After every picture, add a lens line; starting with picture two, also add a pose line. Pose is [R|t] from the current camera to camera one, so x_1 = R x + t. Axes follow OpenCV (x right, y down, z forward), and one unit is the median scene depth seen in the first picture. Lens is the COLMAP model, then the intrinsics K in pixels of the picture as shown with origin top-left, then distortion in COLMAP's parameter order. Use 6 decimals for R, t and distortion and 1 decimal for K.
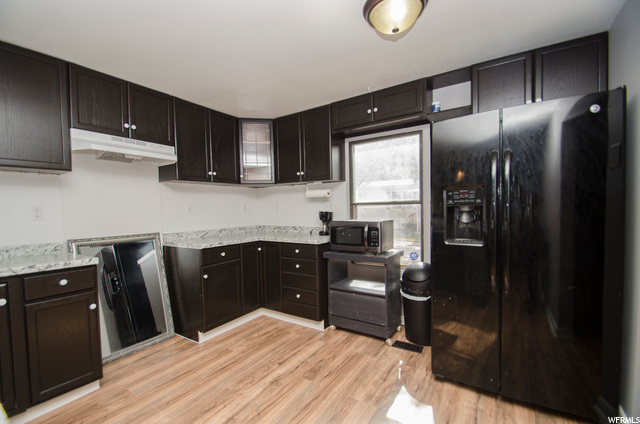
lens RADIAL K [[281.7, 0, 308.9], [0, 281.7, 222.3], [0, 0, 1]] dist [-0.001595, -0.000509]
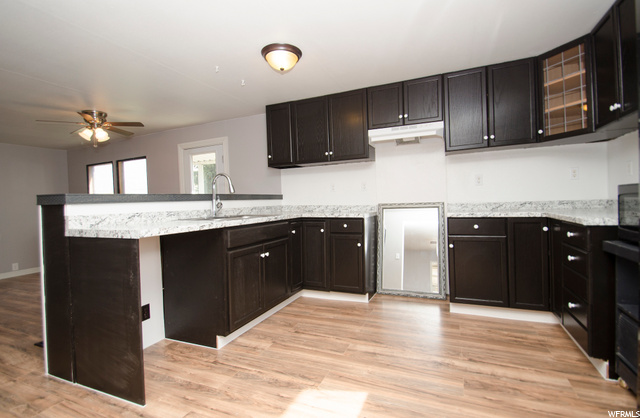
lens RADIAL K [[306.2, 0, 320.0], [0, 306.2, 209.0], [0, 0, 1]] dist [0.000563, 0.000304]
pose [[0.175894, 0.037862, -0.983681, 0.571436], [-0.019854, 0.999193, 0.034909, 0.032069], [0.984209, 0.013389, 0.176504, 0.334680]]
